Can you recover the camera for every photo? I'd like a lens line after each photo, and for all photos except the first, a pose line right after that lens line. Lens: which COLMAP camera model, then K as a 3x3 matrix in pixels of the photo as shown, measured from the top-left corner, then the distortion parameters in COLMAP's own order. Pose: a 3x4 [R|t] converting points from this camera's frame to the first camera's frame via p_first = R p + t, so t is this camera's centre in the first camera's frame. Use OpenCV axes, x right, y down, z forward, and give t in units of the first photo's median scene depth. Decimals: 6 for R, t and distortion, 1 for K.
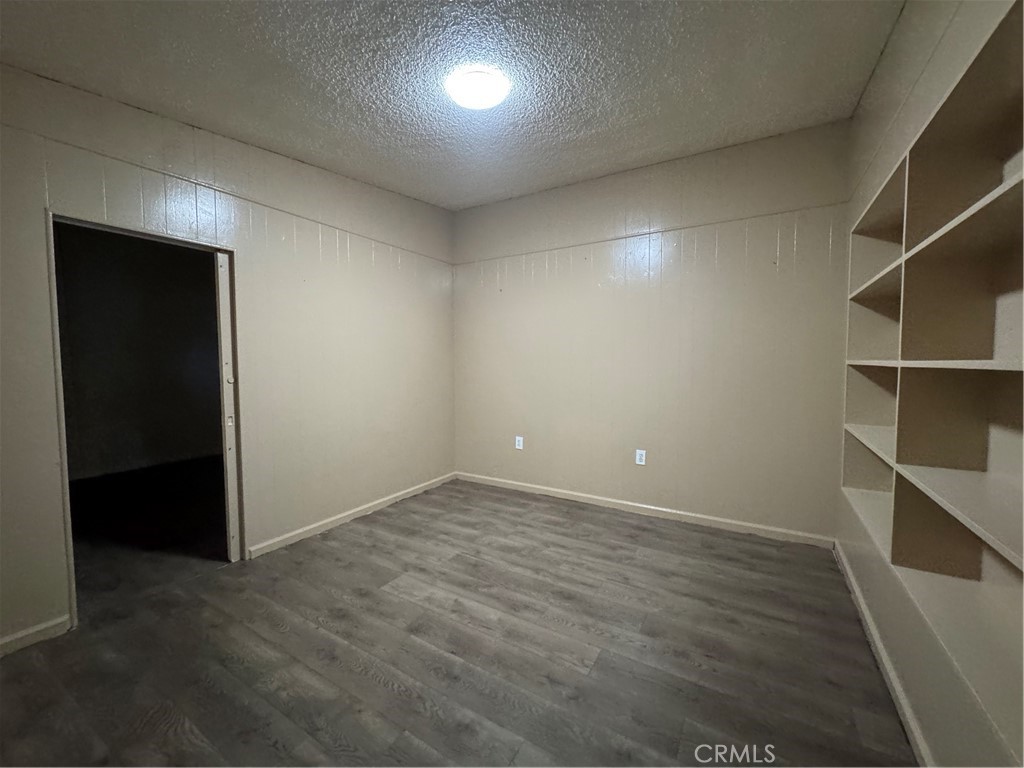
lens RADIAL K [[407.9, 0, 512.6], [0, 407.9, 381.4], [0, 0, 1]] dist [-0.002356, -0.000574]
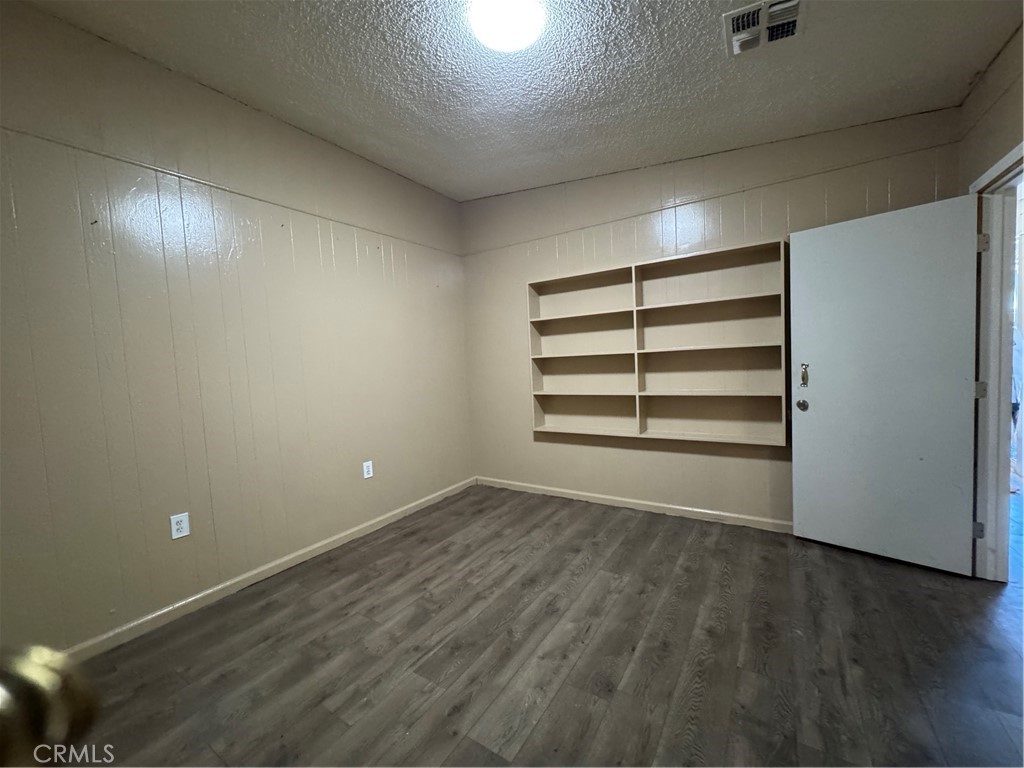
lens RADIAL K [[407.9, 0, 510.0], [0, 407.9, 381.4], [0, 0, 1]] dist [-0.002356, -0.000574]
pose [[0.035158, -0.048538, 0.998202, -0.803798], [0.099670, 0.994010, 0.044824, -0.027288], [-0.994399, 0.097915, 0.039785, 0.878673]]
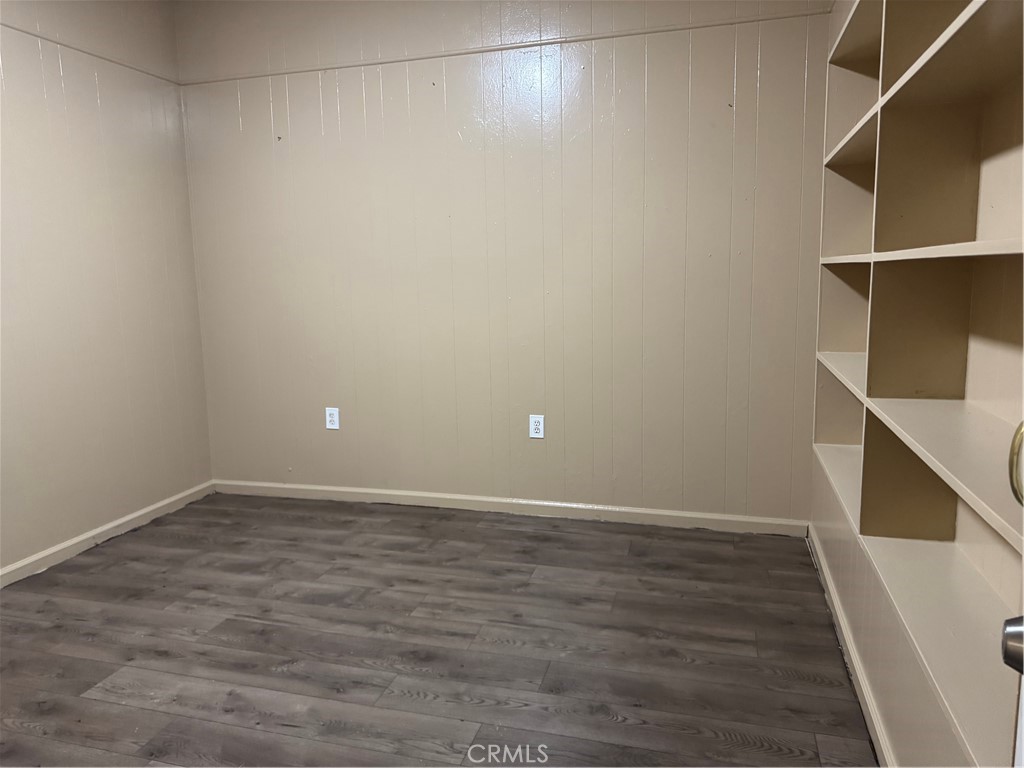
lens RADIAL K [[722.3, 0, 511.0], [0, 722.3, 381.5], [0, 0, 1]] dist [0.037785, -0.052021]
pose [[0.964819, -0.056365, 0.256803, 0.002656], [0.031357, 0.994447, 0.100459, 0.012714], [-0.261039, -0.088873, 0.961229, -0.036627]]
